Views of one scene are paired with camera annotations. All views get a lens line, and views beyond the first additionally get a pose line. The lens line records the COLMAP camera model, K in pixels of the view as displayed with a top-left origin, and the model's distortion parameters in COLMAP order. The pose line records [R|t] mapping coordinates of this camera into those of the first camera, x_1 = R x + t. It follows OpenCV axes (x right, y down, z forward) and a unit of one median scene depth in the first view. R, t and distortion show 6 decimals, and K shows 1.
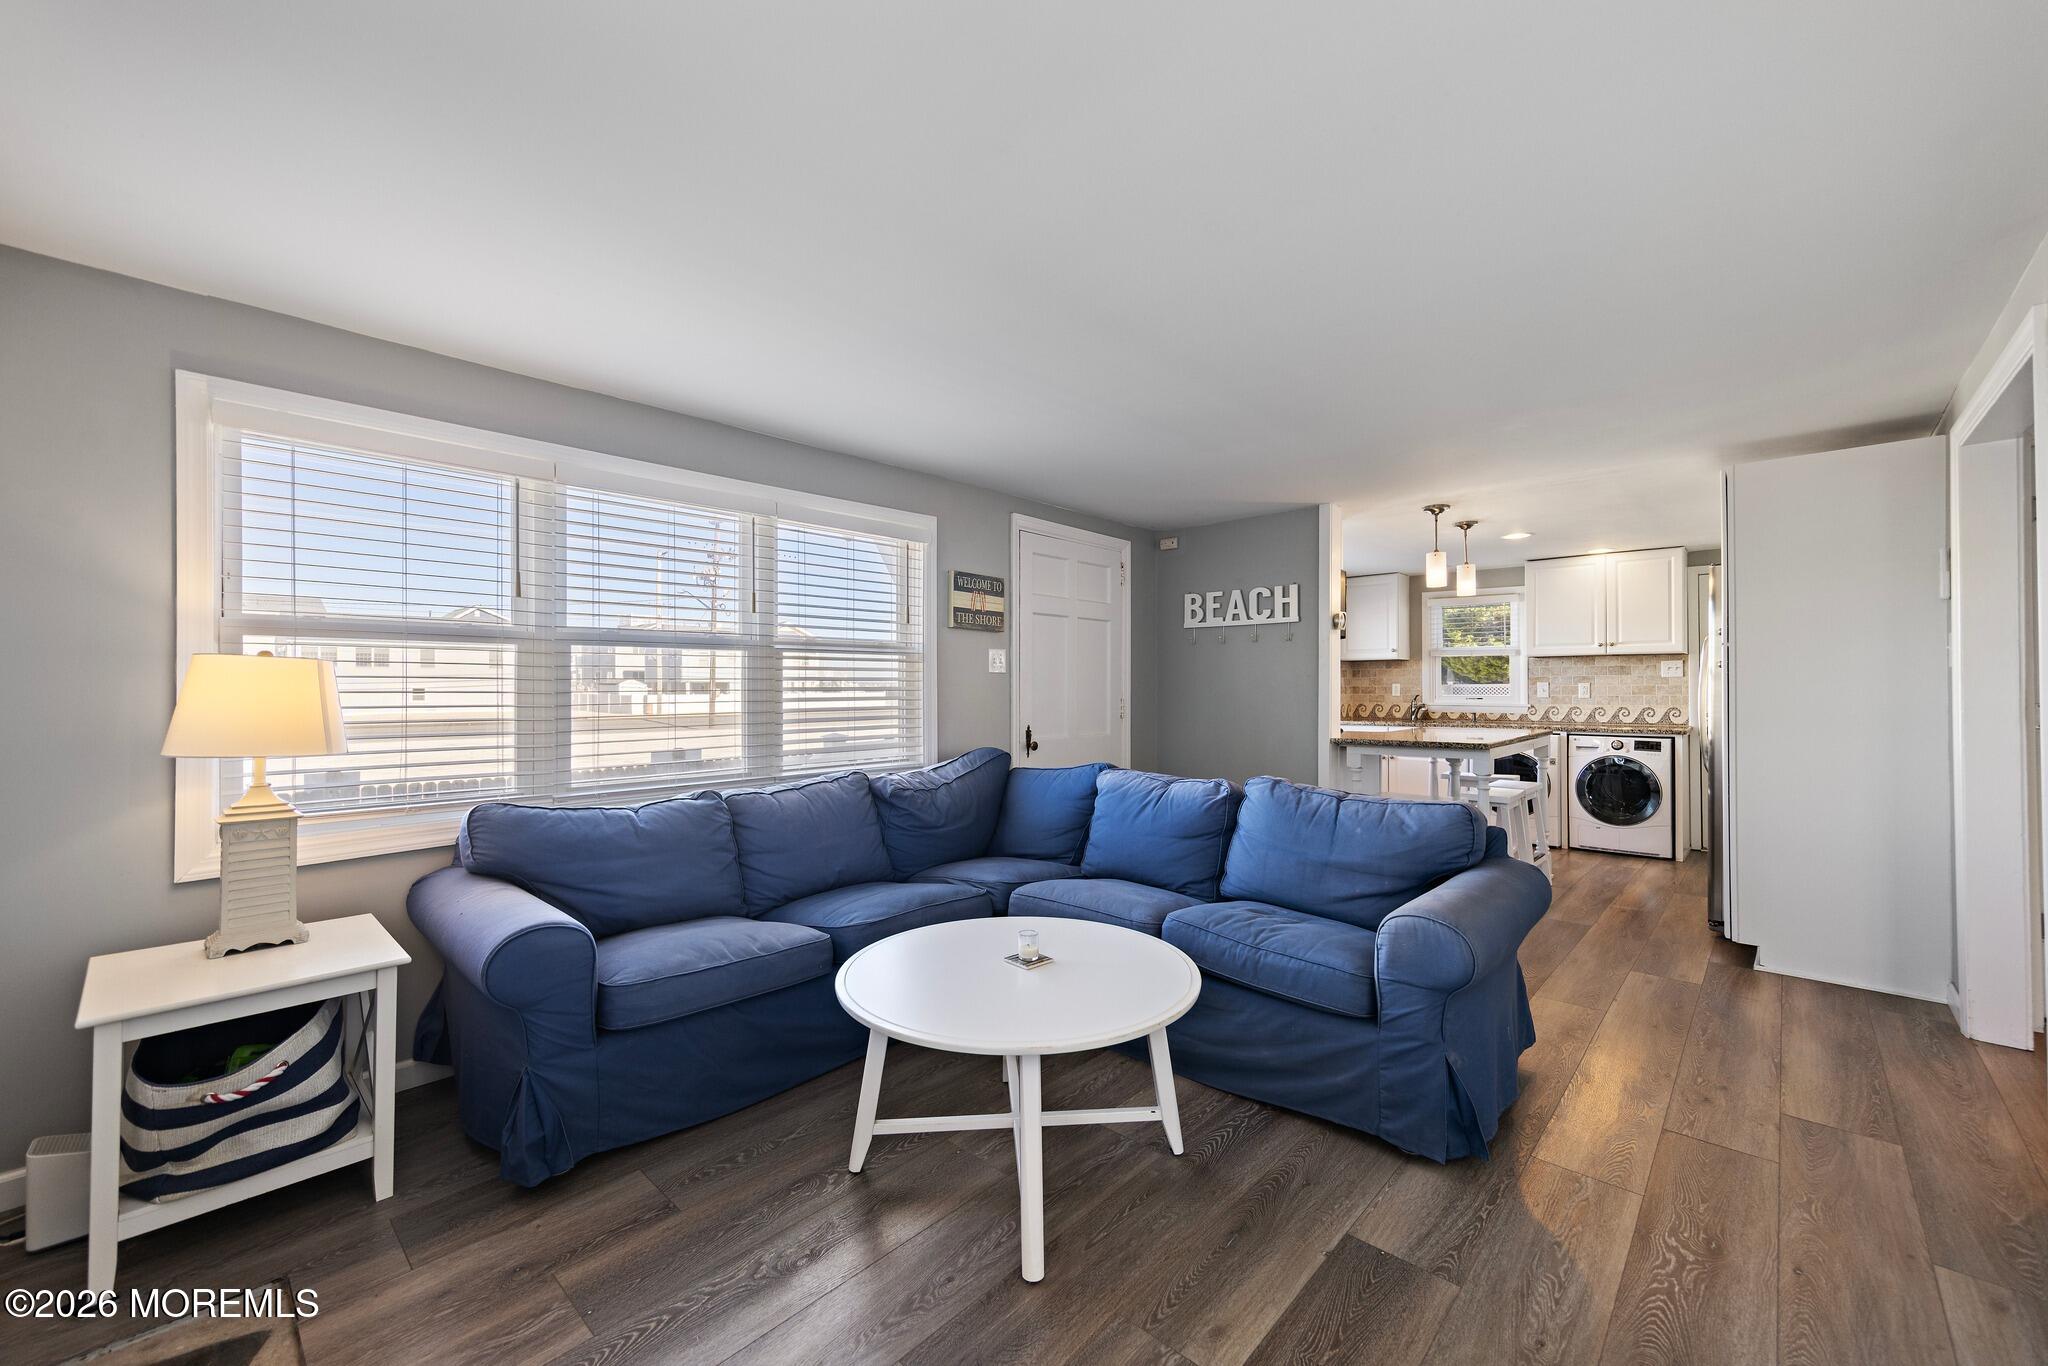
lens RADIAL K [[825.2, 0, 1032.2], [0, 825.2, 677.1], [0, 0, 1]] dist [0.014035, -0.002680]
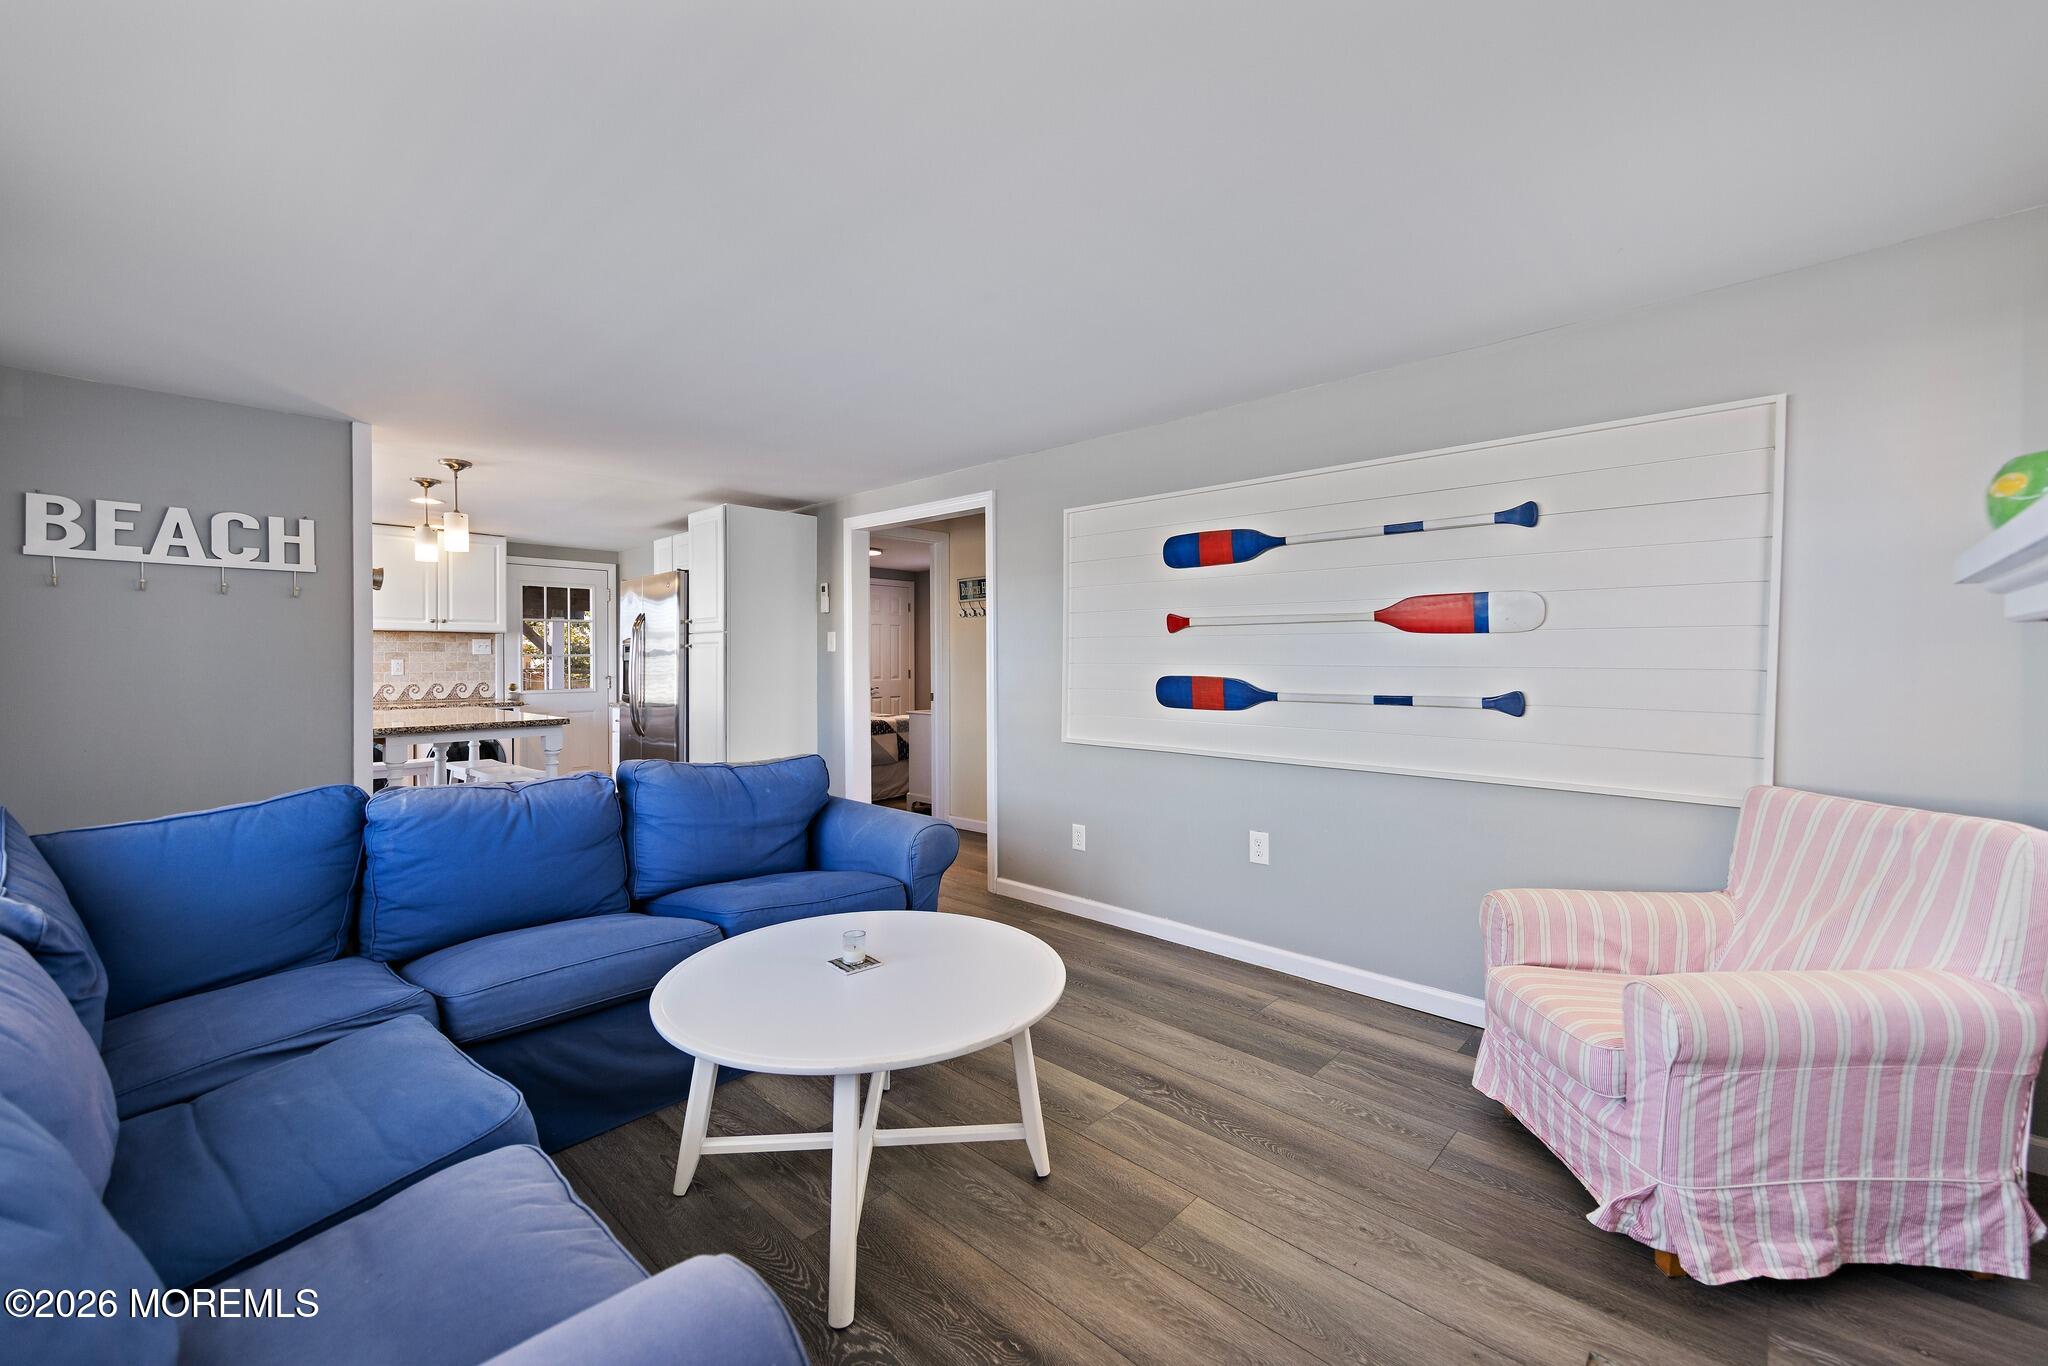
lens RADIAL K [[825.2, 0, 1035.7], [0, 825.2, 670.7], [0, 0, 1]] dist [0.014035, -0.002680]
pose [[-0.000953, -0.007201, 0.999974, -0.336714], [-0.010981, 0.999914, 0.007190, 0.005839], [-0.999939, -0.010974, -0.001032, 0.300227]]
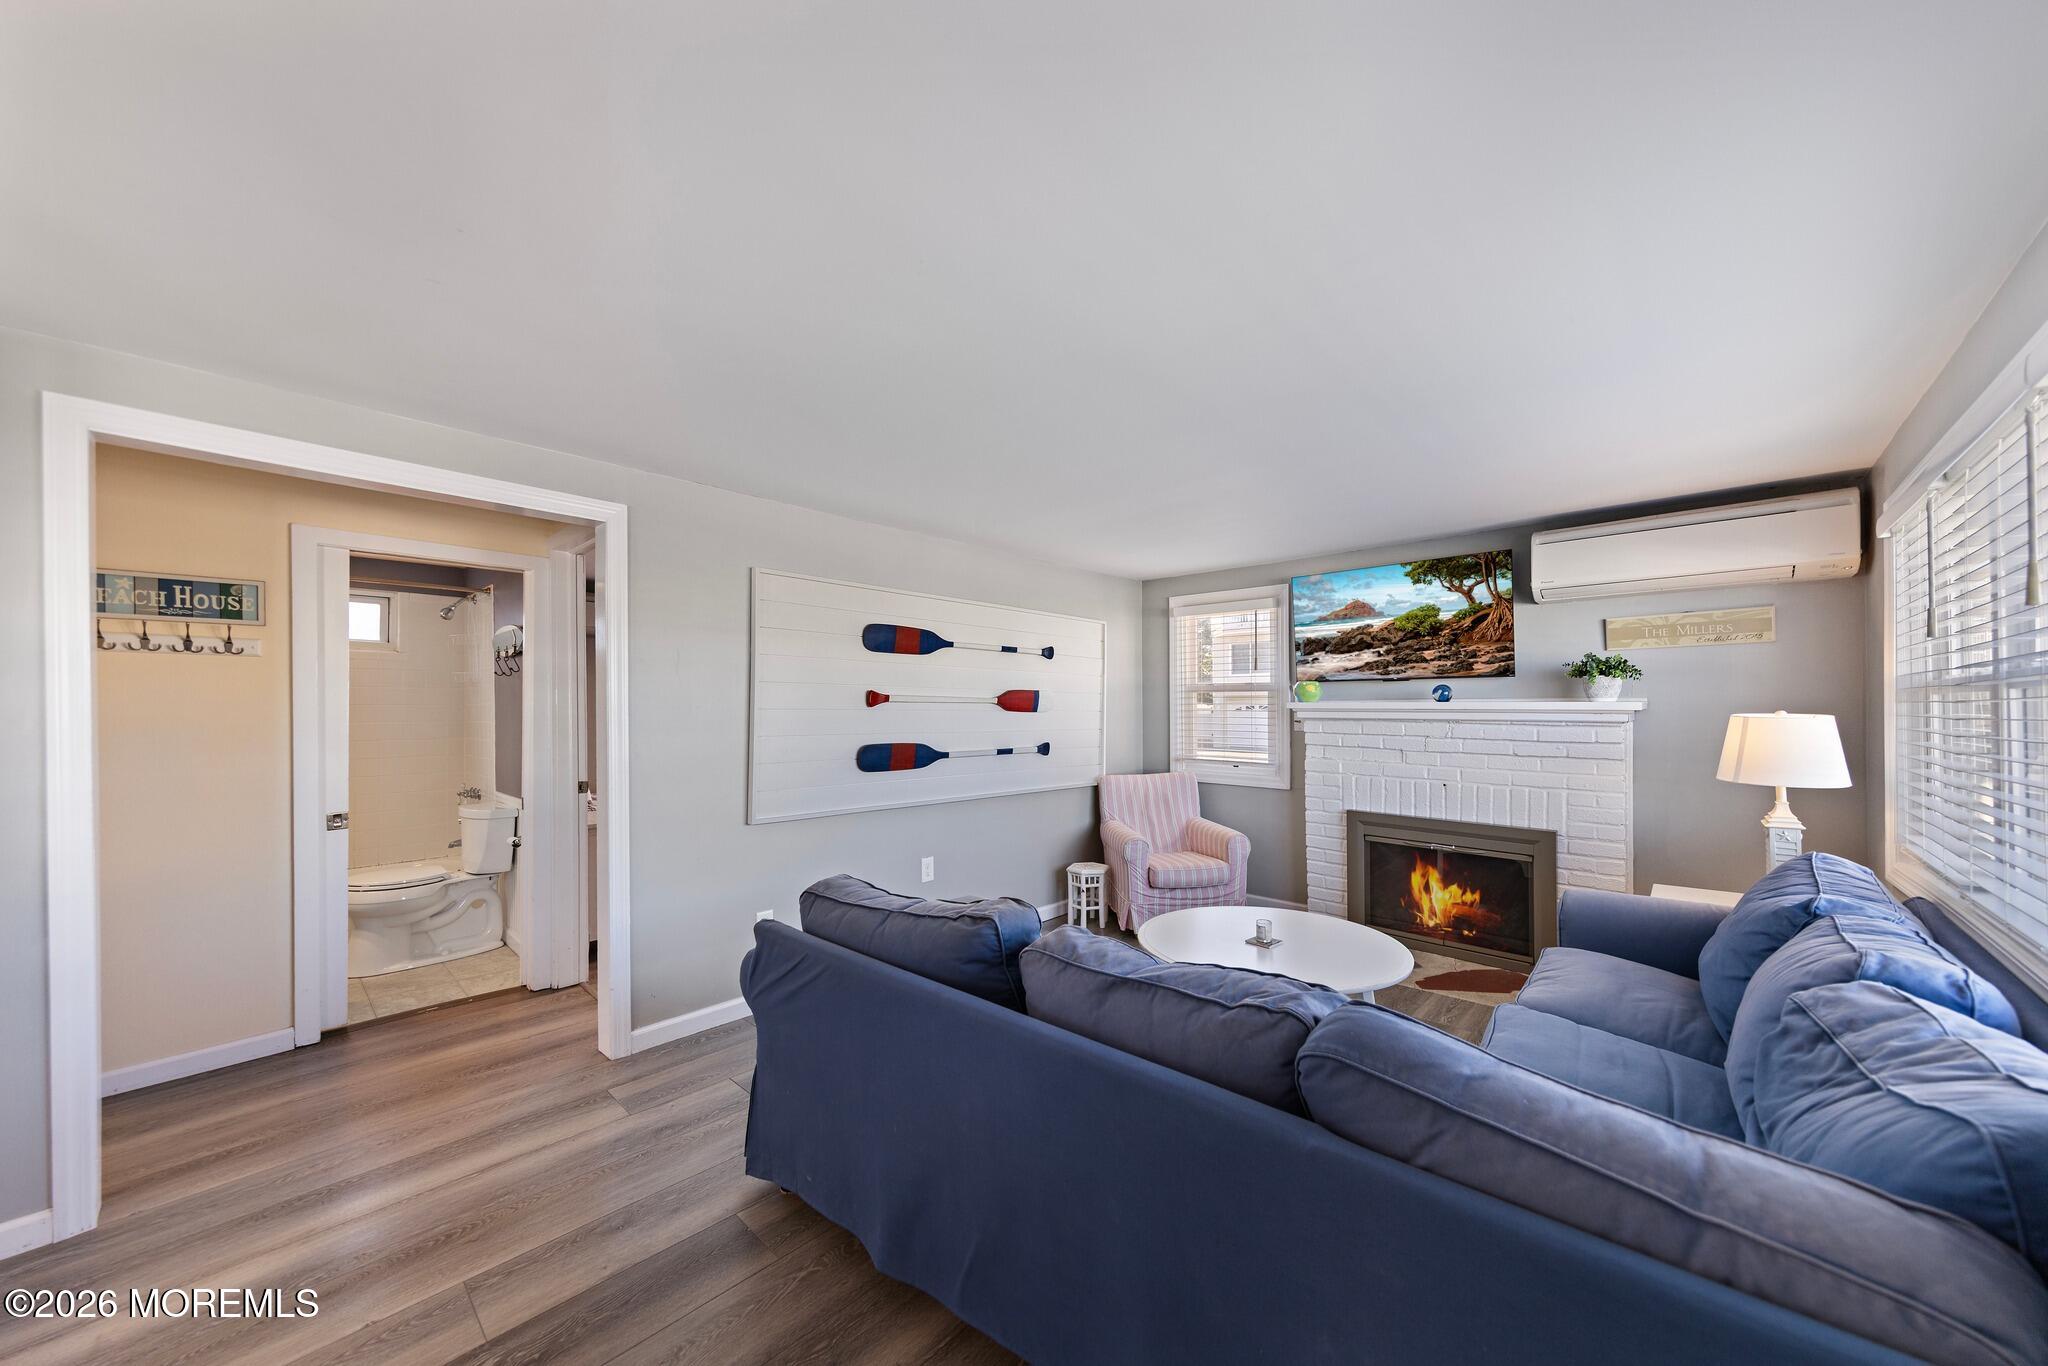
lens RADIAL K [[690.7, 0, 1044.3], [0, 690.7, 704.6], [0, 0, 1]] dist [0.000094, 0.000085]
pose [[-0.999822, 0.003925, 0.018472, 0.118054], [0.003560, 0.999799, -0.019726, -0.008697], [-0.018545, -0.019657, -0.999635, 0.788474]]
